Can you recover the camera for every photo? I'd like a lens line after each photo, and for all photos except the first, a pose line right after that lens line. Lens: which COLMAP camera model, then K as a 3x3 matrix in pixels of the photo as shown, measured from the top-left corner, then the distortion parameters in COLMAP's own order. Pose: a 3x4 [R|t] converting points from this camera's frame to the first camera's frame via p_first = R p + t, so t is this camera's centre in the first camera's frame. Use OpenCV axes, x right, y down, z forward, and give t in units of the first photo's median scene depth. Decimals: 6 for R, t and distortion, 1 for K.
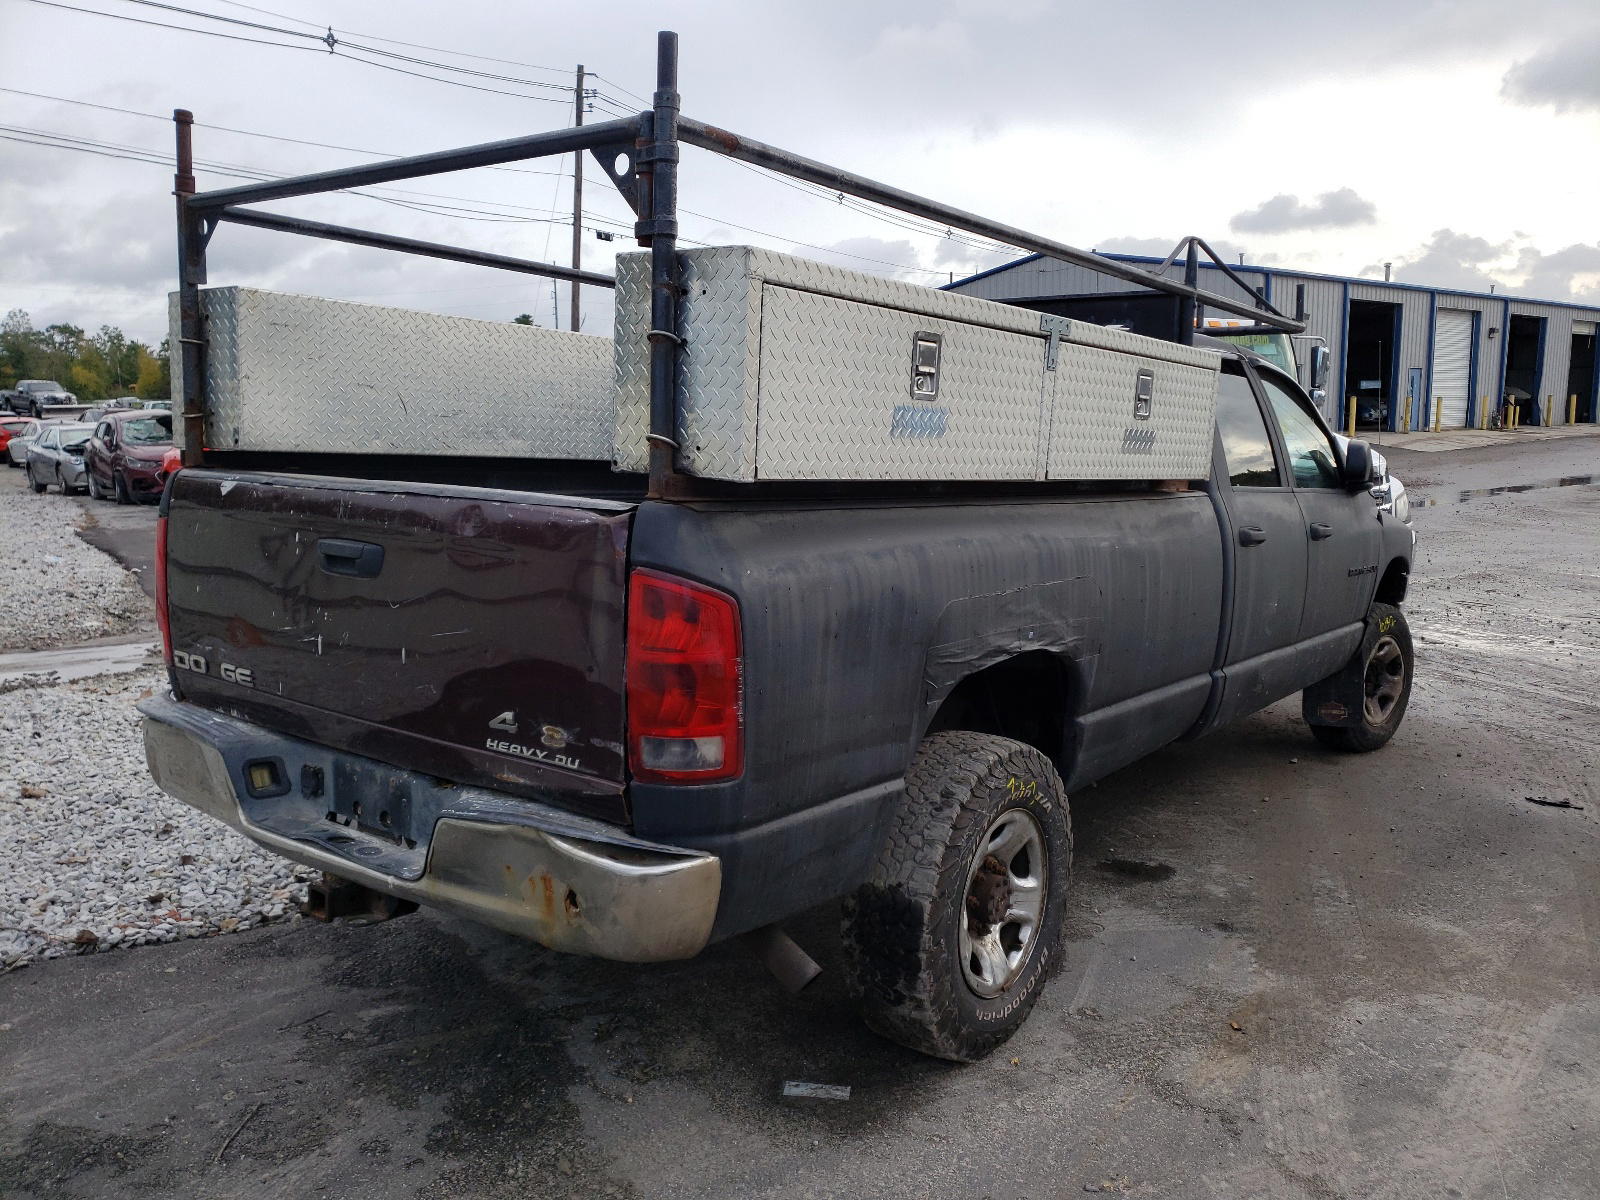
lens RADIAL K [[1249.1, 0, 801.6], [0, 1249.1, 571.6], [0, 0, 1]] dist [-0.066944, 0.132033]
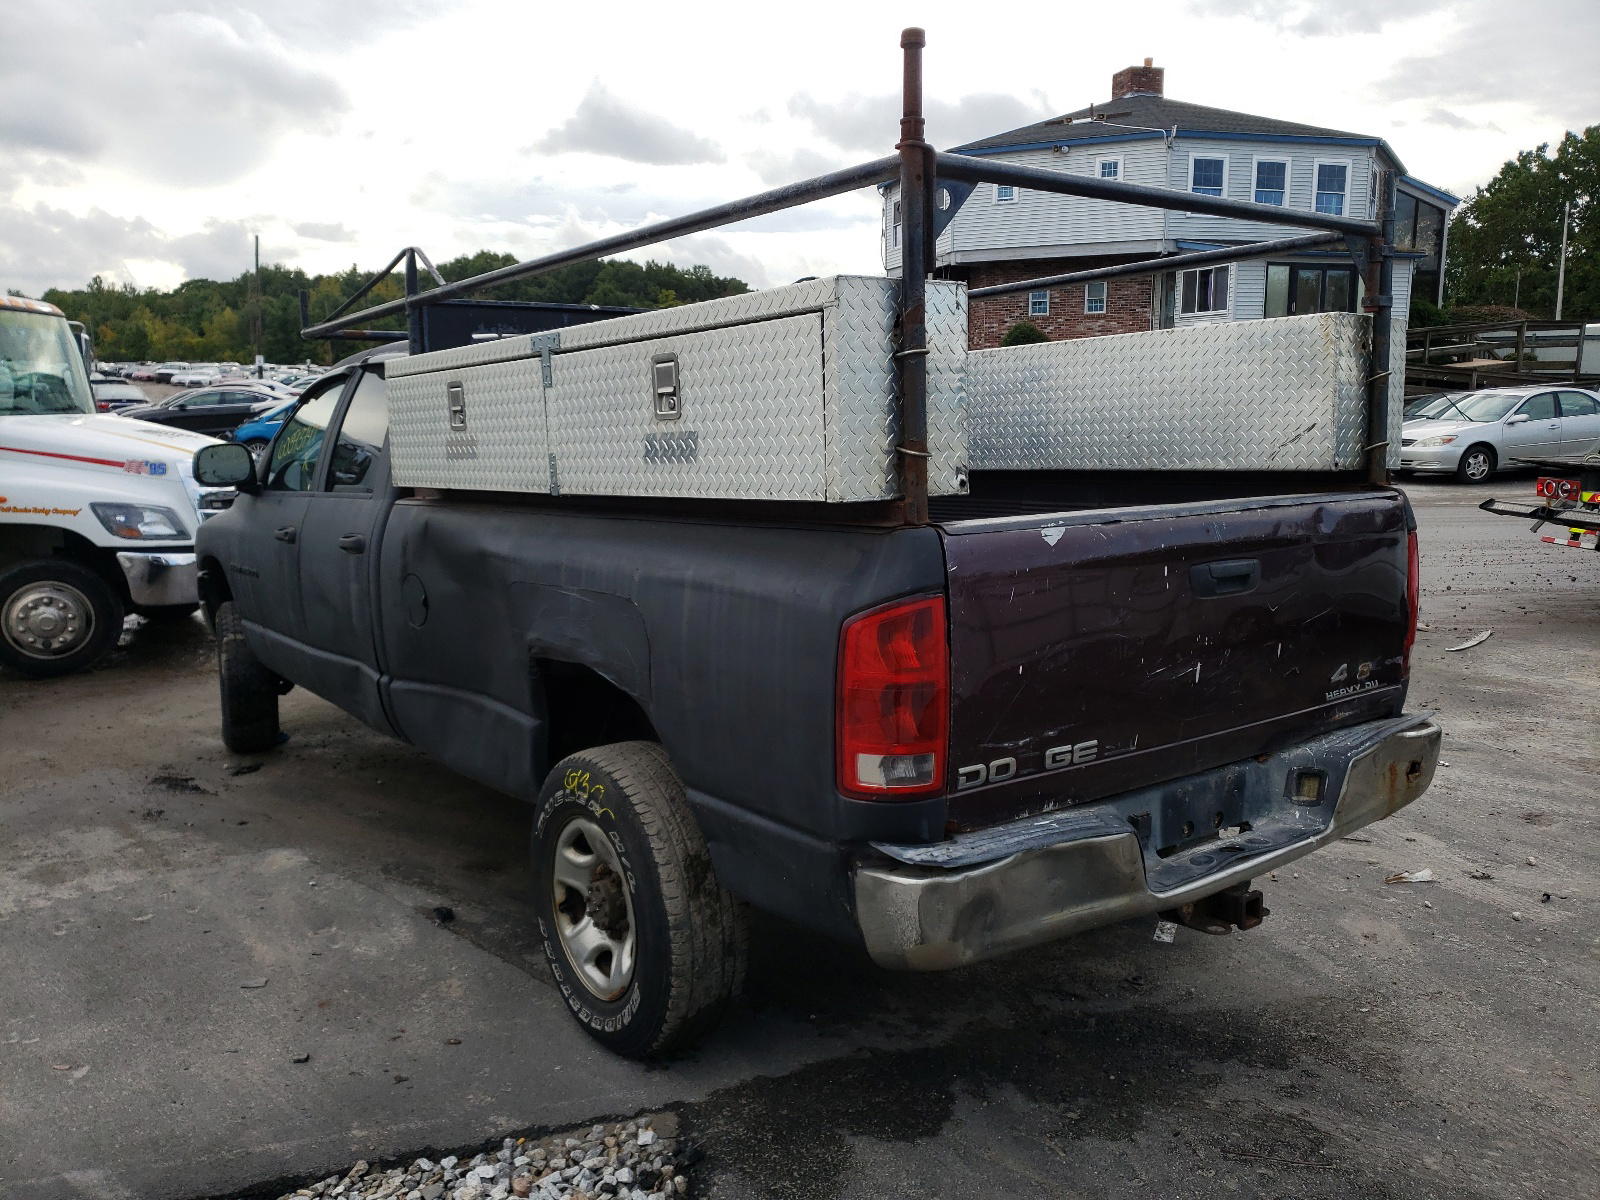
lens RADIAL K [[1241.3, 0, 800.0], [0, 1241.3, 600.0], [0, 0, 1]] dist [0.025177, 0.000120]
pose [[0.293608, -0.151175, 0.943896, -1.300928], [0.133223, 0.984251, 0.116198, -0.144556], [-0.946597, 0.091632, 0.309124, 0.906439]]
